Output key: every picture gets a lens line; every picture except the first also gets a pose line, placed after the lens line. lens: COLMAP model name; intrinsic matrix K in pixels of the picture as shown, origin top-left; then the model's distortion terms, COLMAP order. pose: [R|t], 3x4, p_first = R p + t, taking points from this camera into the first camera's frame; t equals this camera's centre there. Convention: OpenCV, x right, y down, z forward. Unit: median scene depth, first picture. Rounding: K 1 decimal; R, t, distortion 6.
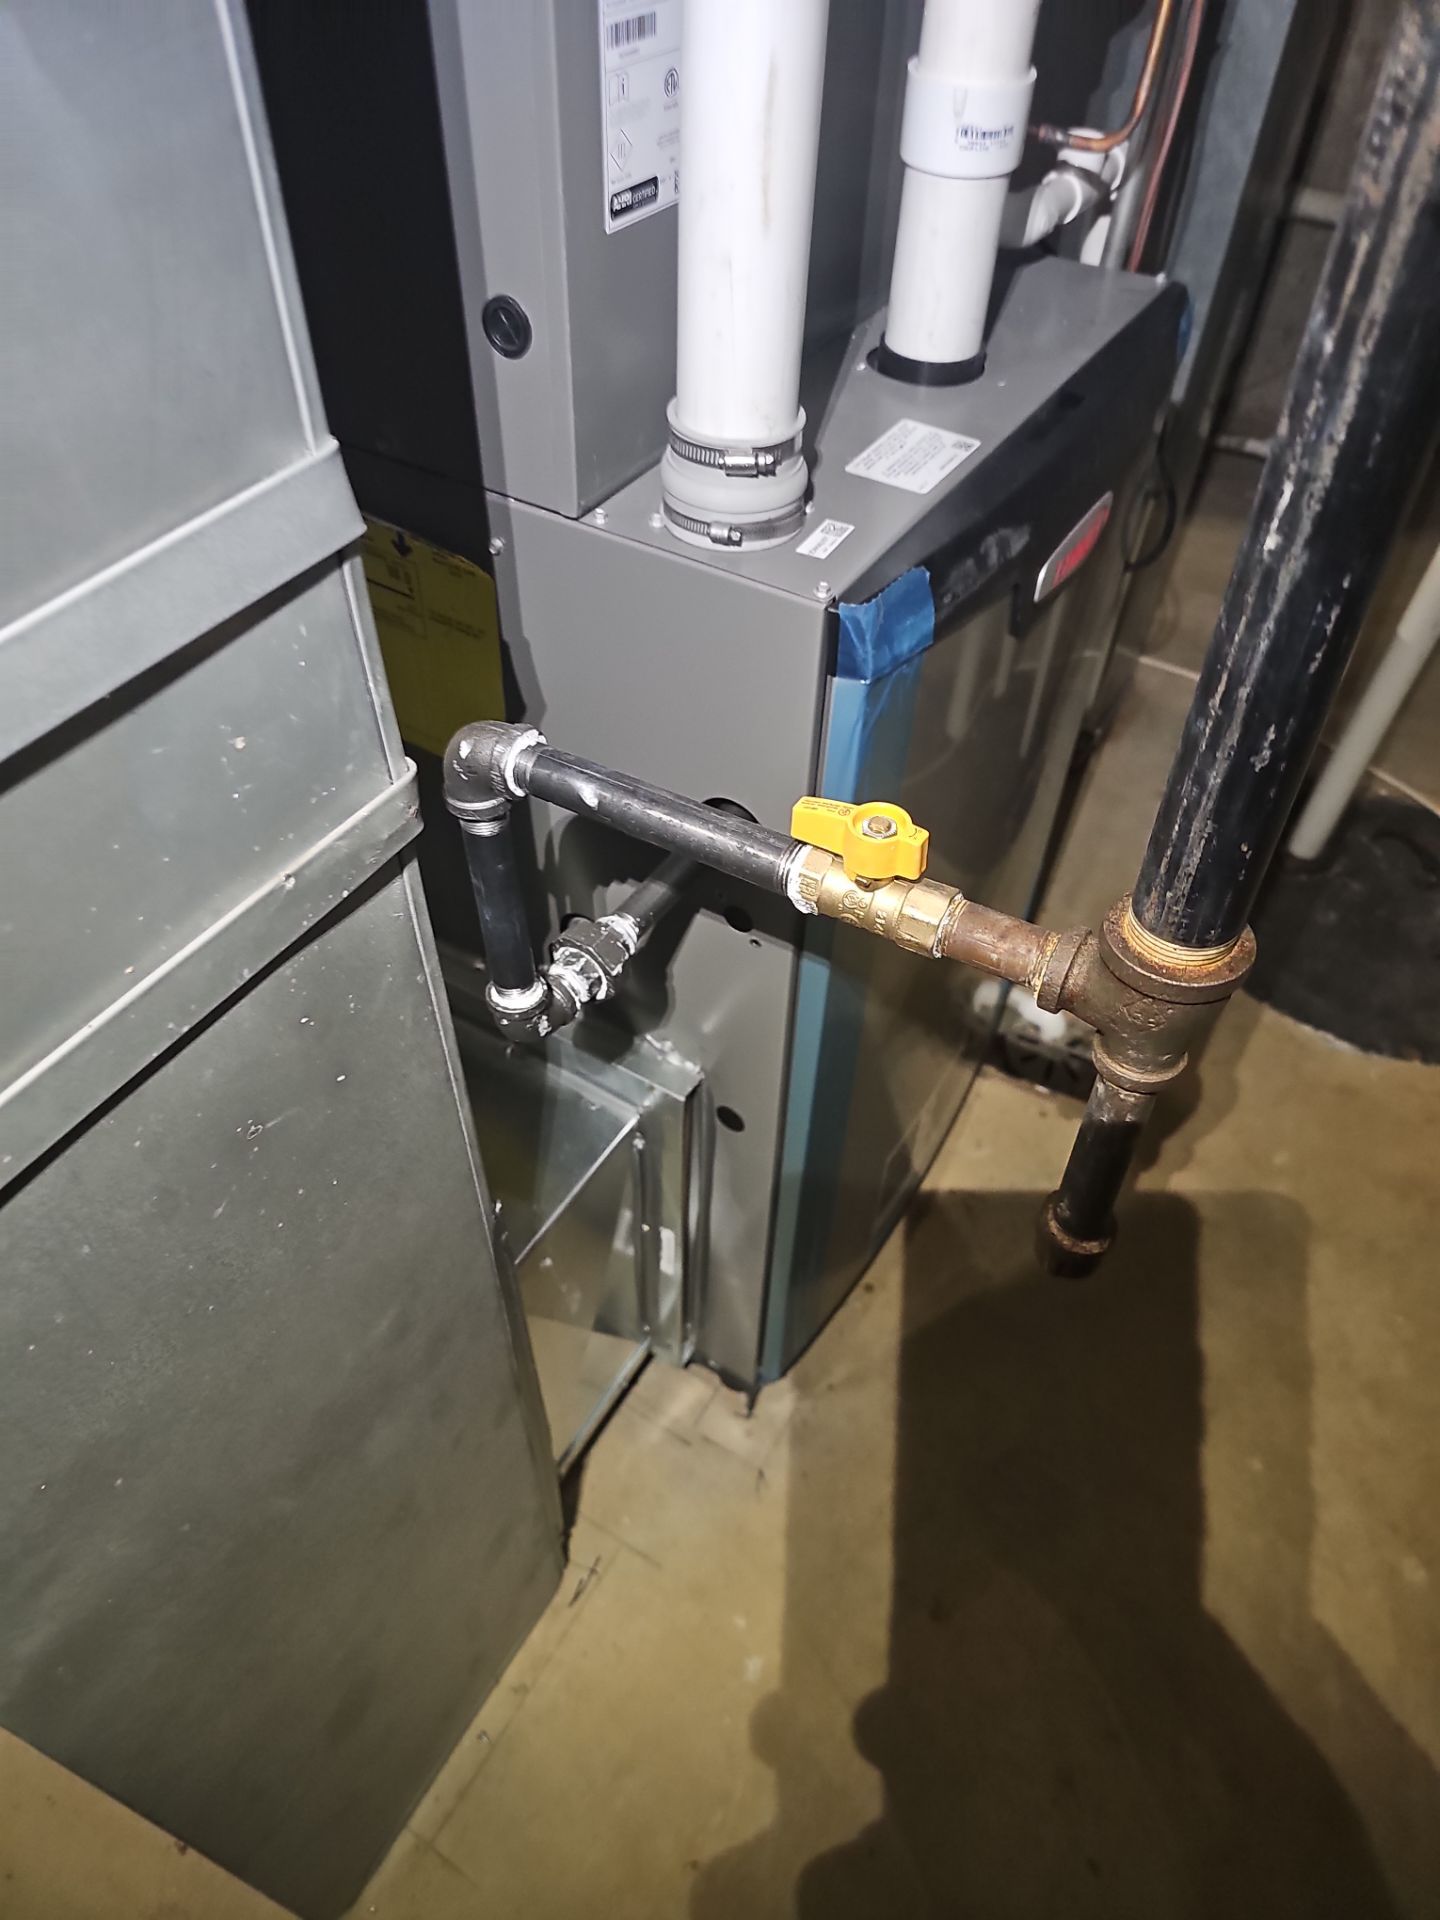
lens RADIAL K [[1278.2, 0, 722.7], [0, 1278.2, 951.0], [0, 0, 1]] dist [0.054874, -0.050710]
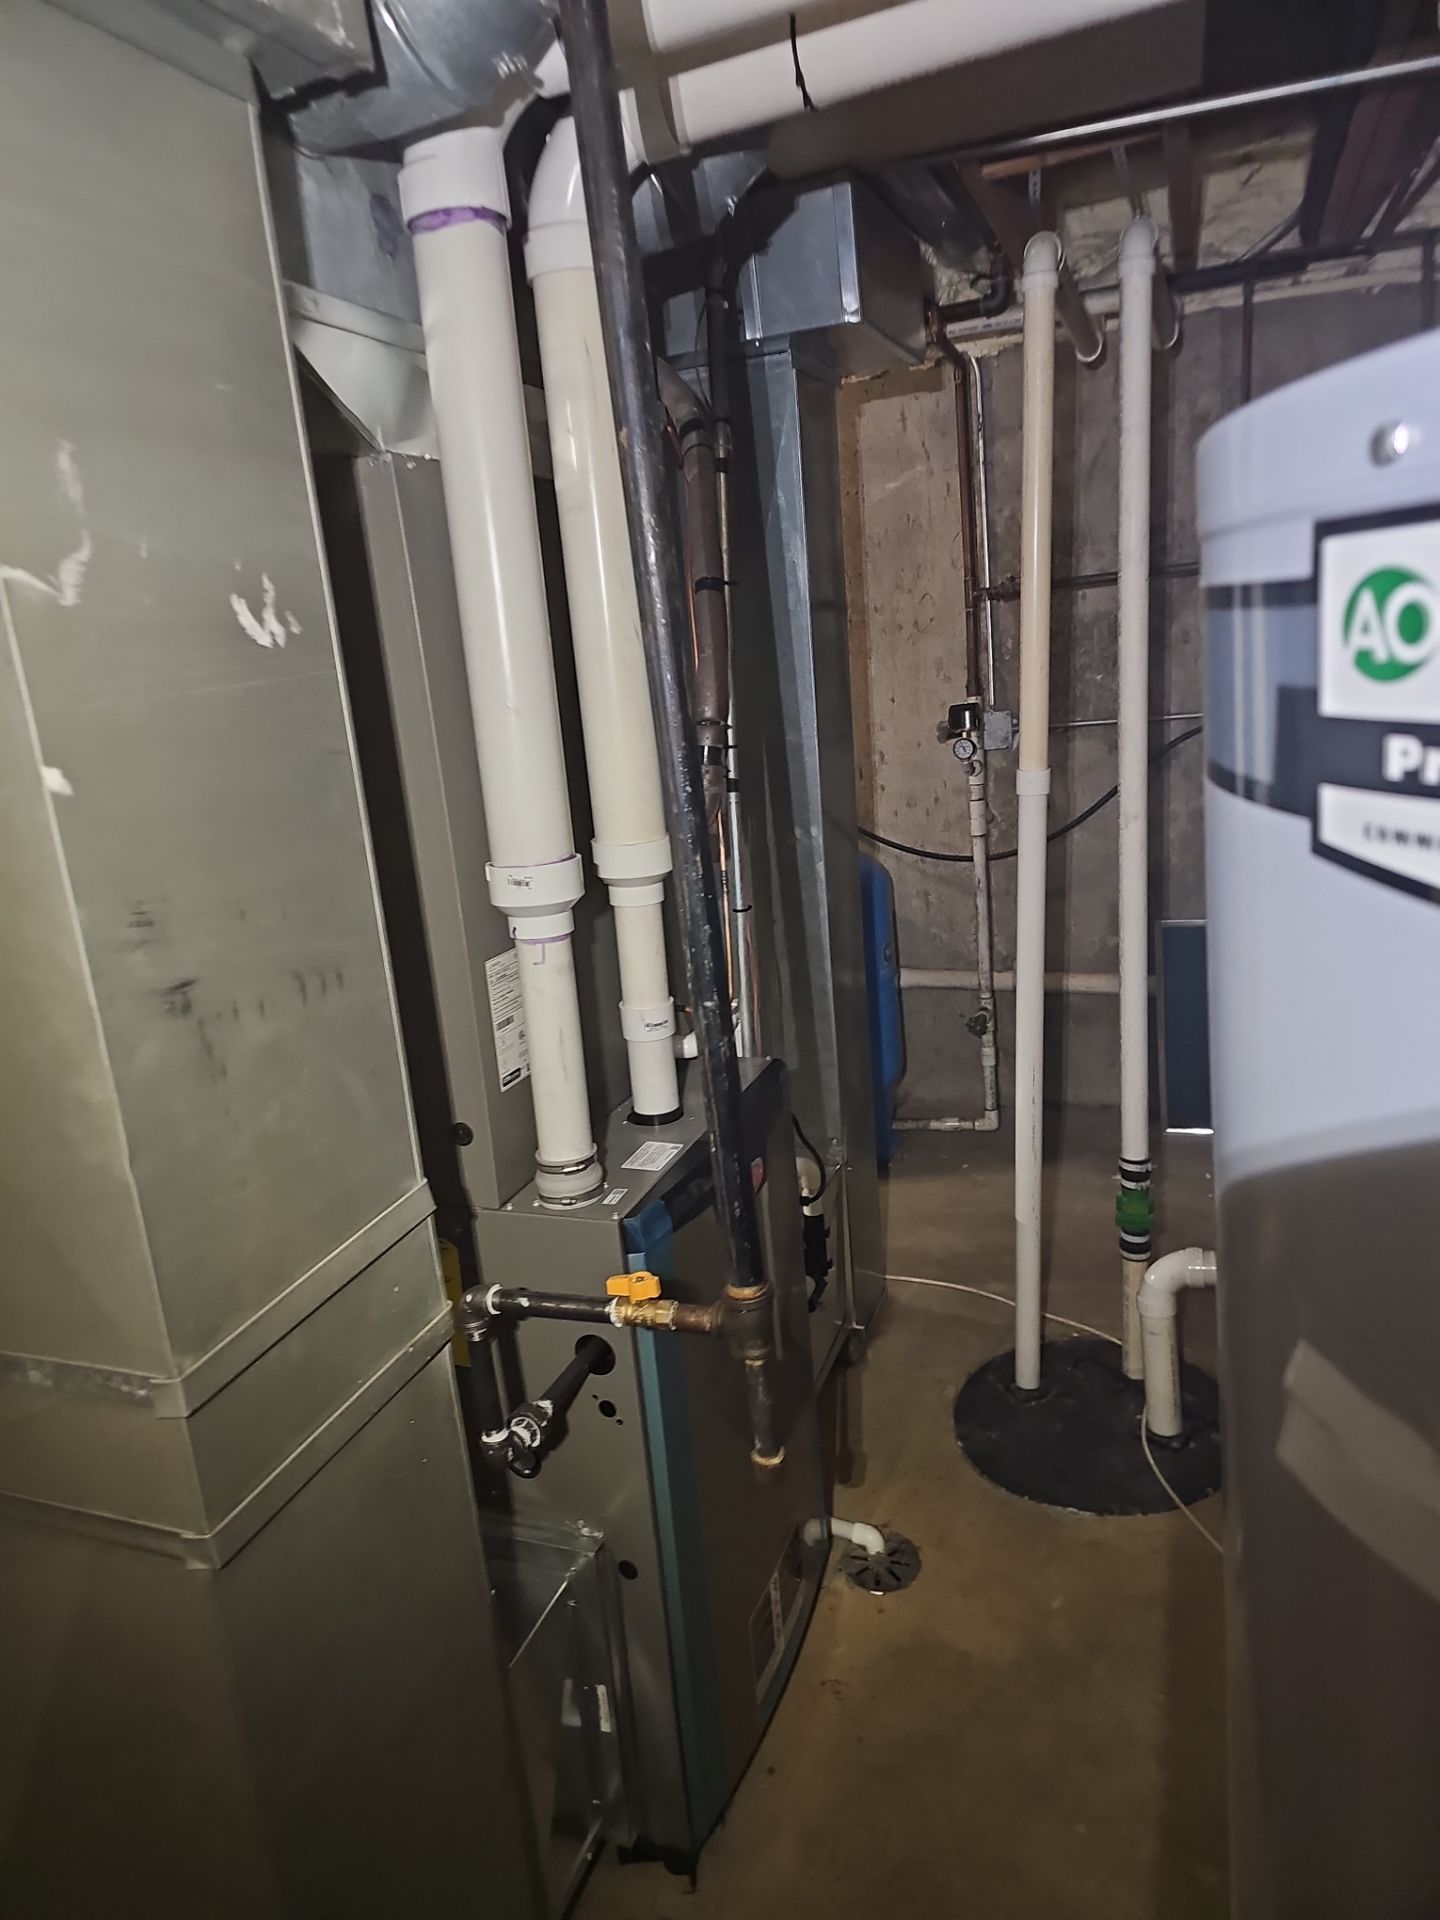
lens RADIAL K [[1278.2, 0, 722.7], [0, 1278.2, 951.0], [0, 0, 1]] dist [0.054874, -0.050710]
pose [[0.978342, -0.149539, 0.143130, 0.009920], [0.202701, 0.832243, -0.516027, 0.507042], [-0.041952, 0.533863, 0.844529, -1.098731]]
